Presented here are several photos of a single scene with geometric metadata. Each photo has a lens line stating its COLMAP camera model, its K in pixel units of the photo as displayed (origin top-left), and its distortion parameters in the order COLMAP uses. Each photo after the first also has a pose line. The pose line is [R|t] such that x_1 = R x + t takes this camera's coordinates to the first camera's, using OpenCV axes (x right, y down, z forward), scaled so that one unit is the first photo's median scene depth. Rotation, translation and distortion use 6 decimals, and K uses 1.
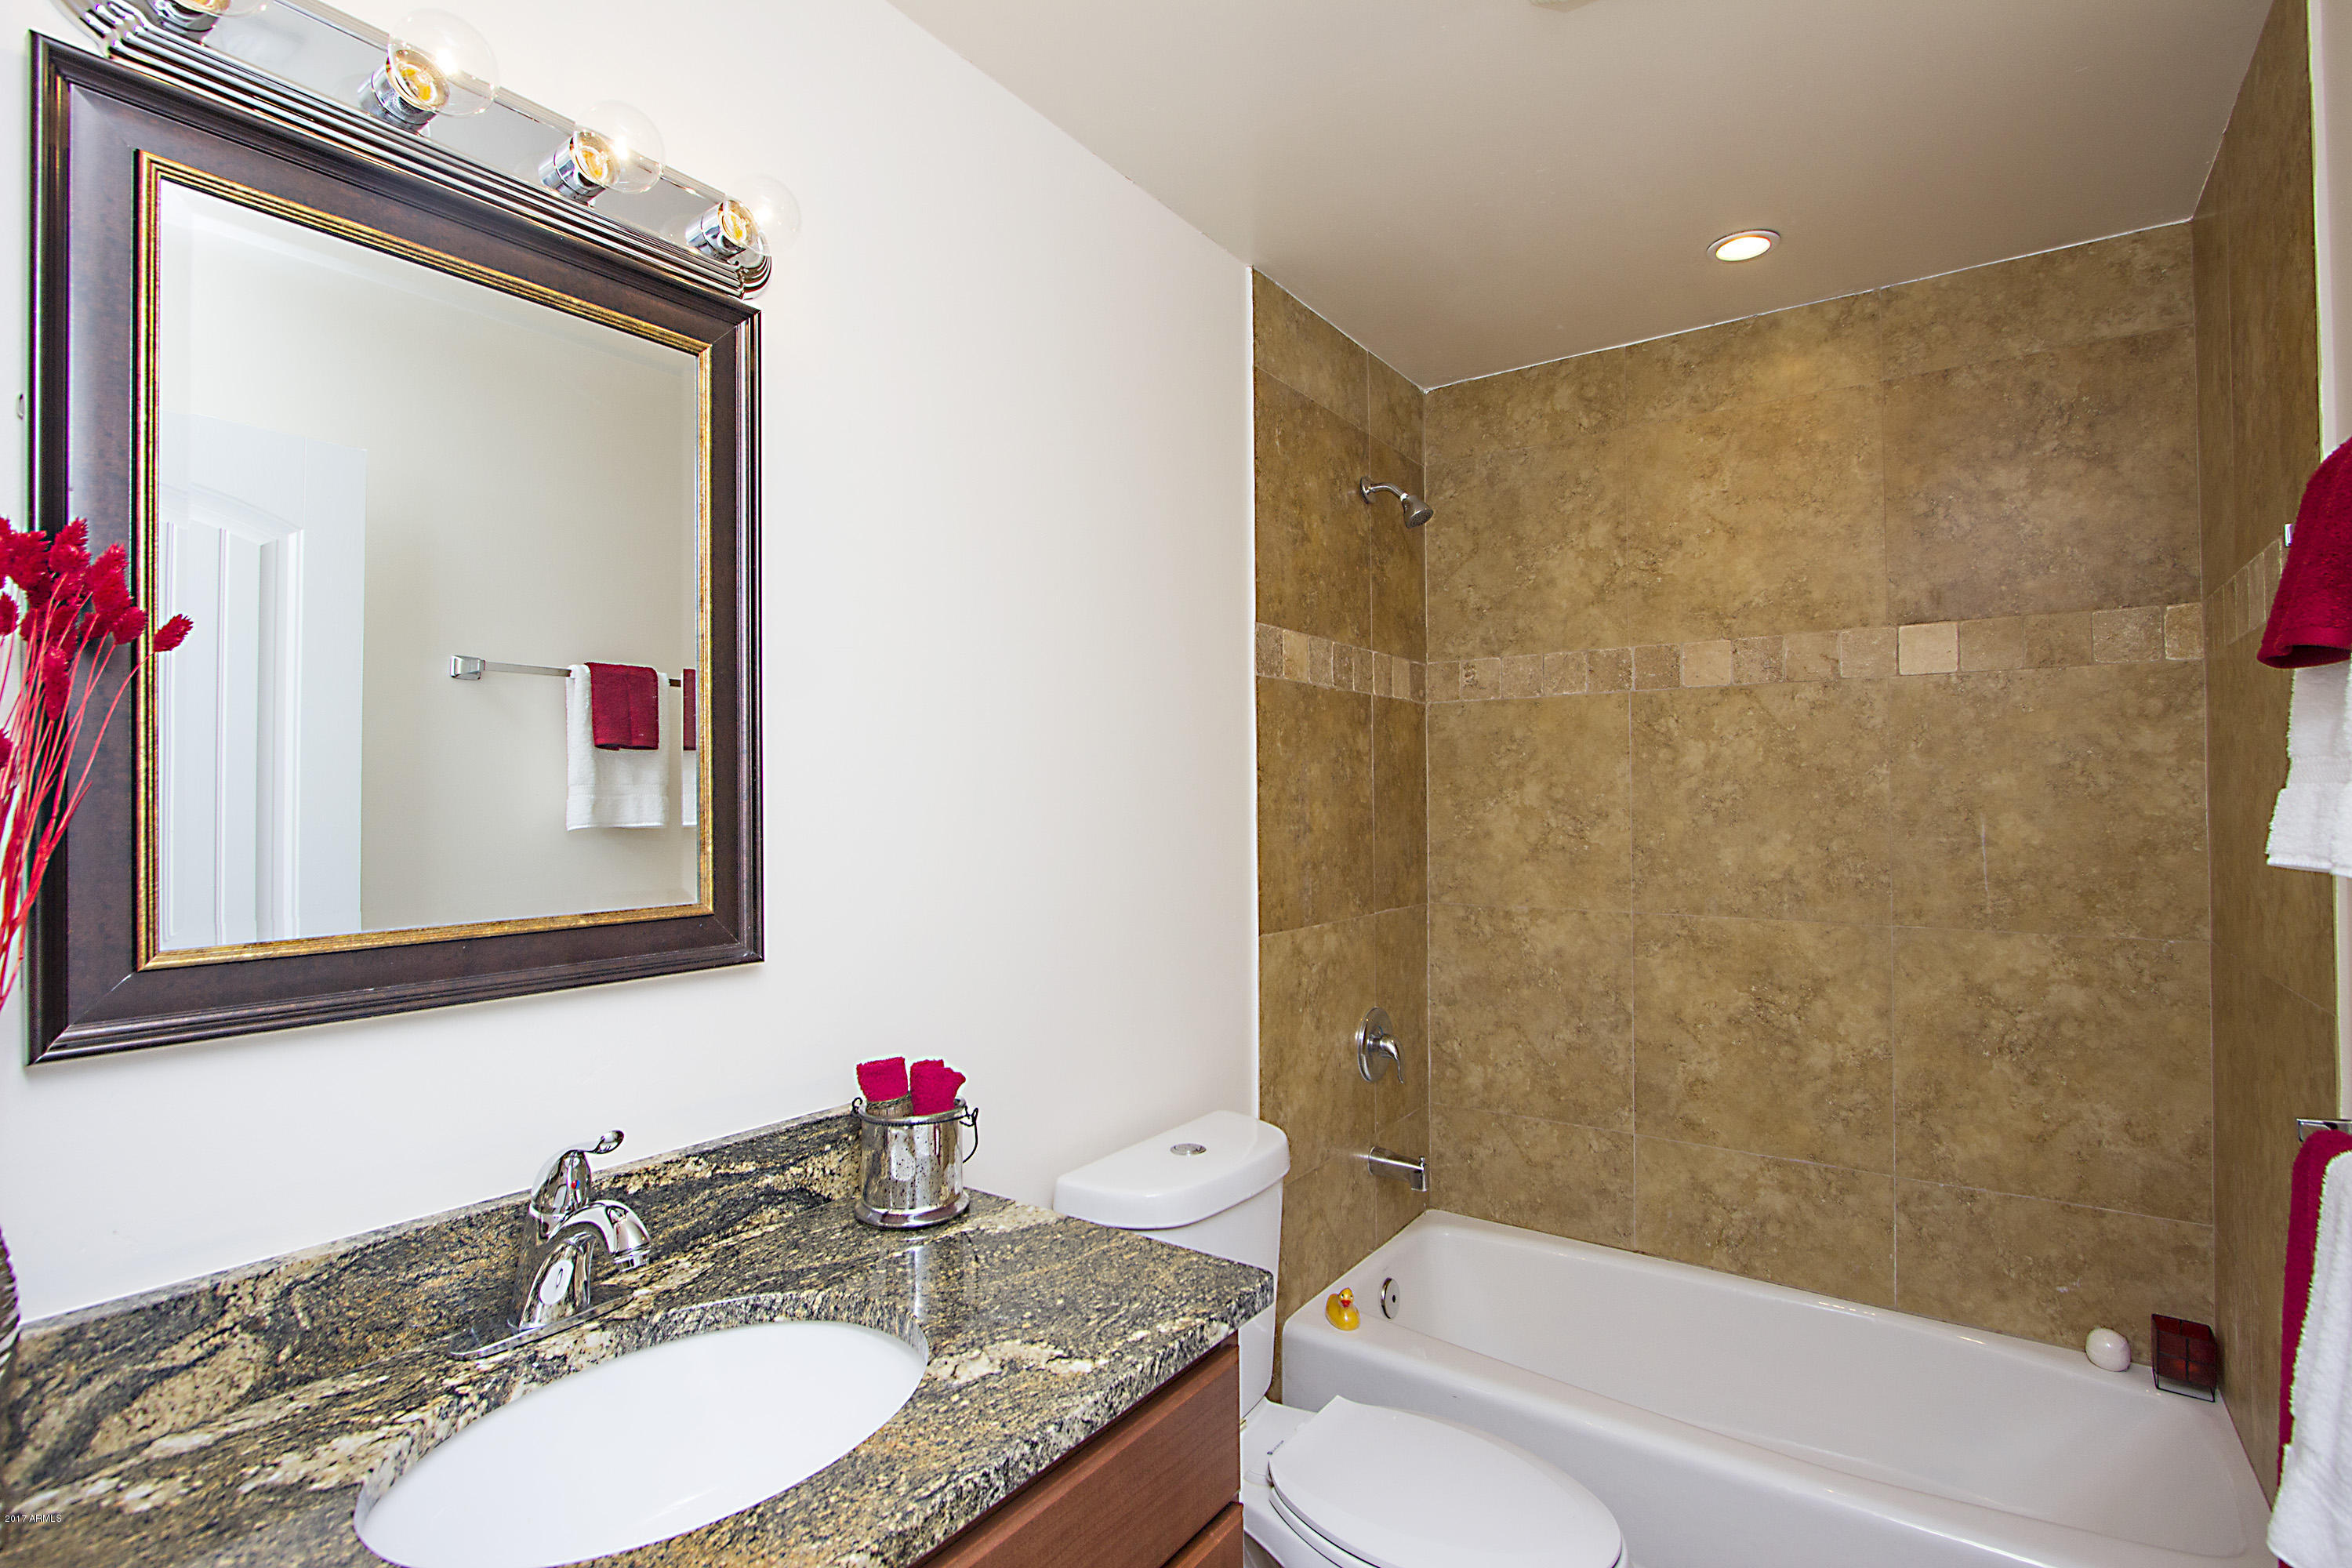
lens RADIAL K [[1112.0, 0, 1195.2], [0, 1112.0, 786.6], [0, 0, 1]] dist [-0.011916, 0.001193]
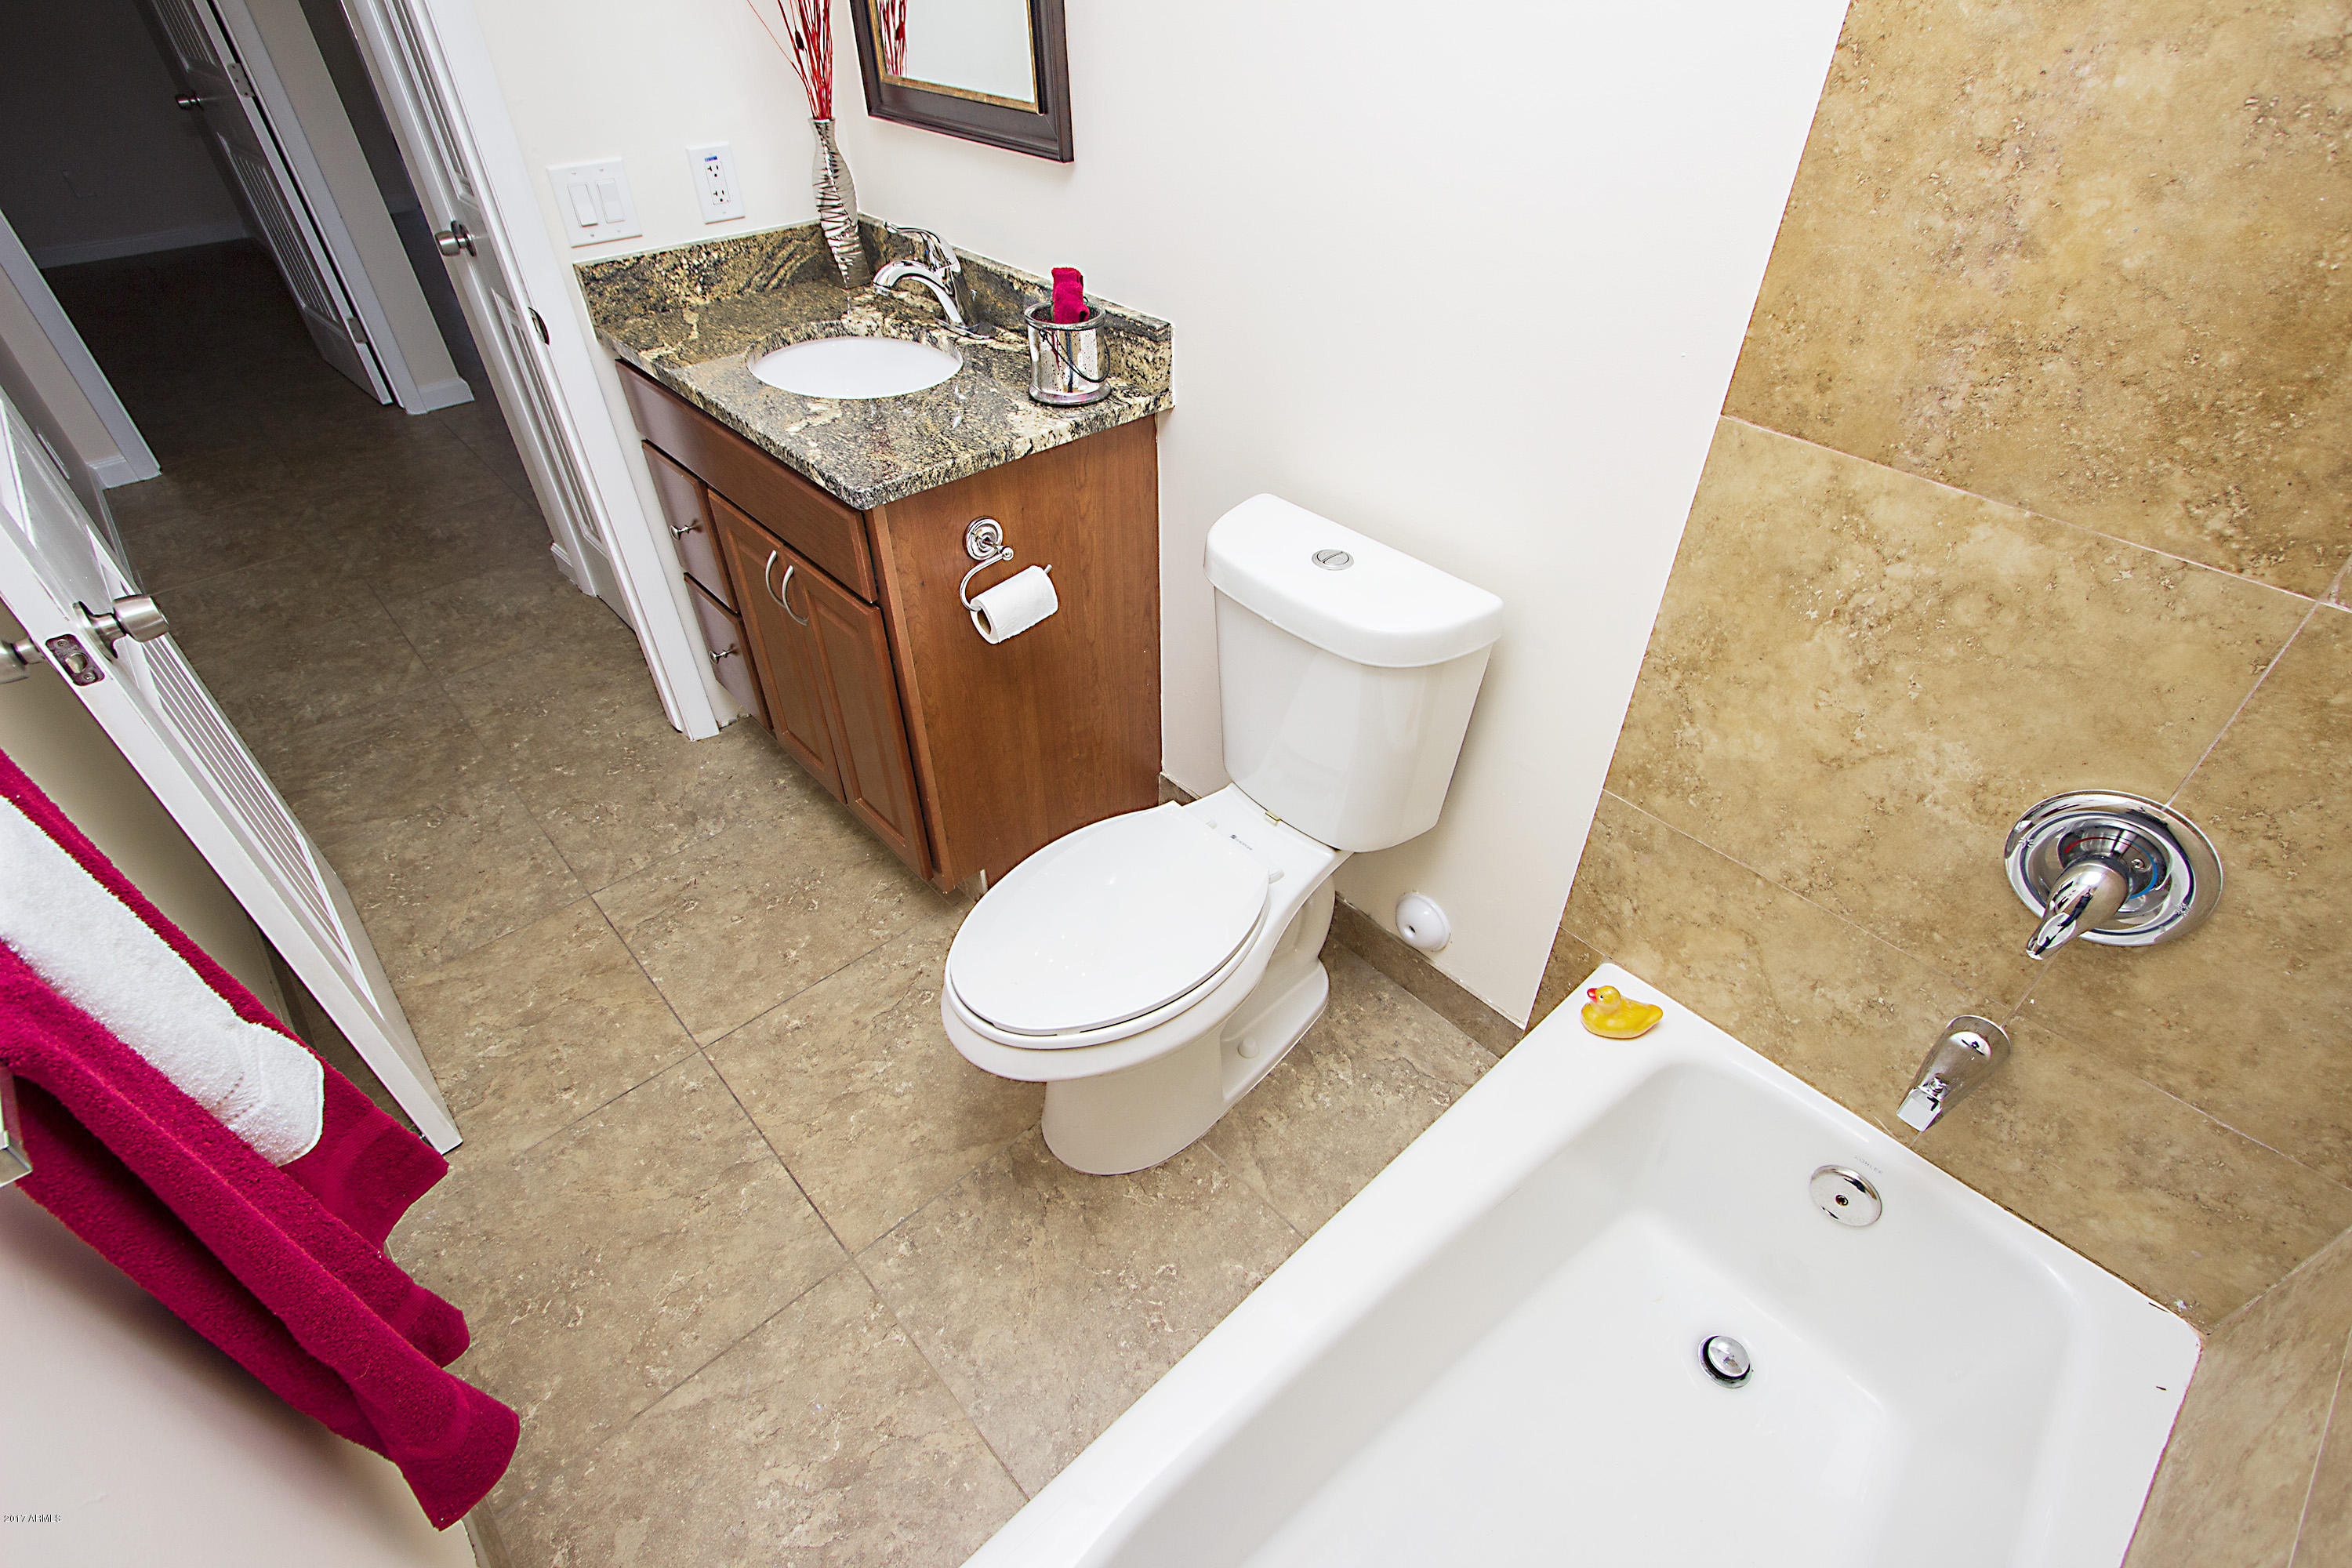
lens RADIAL K [[1112.0, 0, 1195.2], [0, 1112.0, 786.6], [0, 0, 1]] dist [-0.011916, 0.001193]
pose [[-0.215536, 0.626334, -0.749166, 1.120049], [0.009456, 0.768501, 0.639778, -0.129271], [0.976450, 0.130811, -0.171562, 1.554565]]
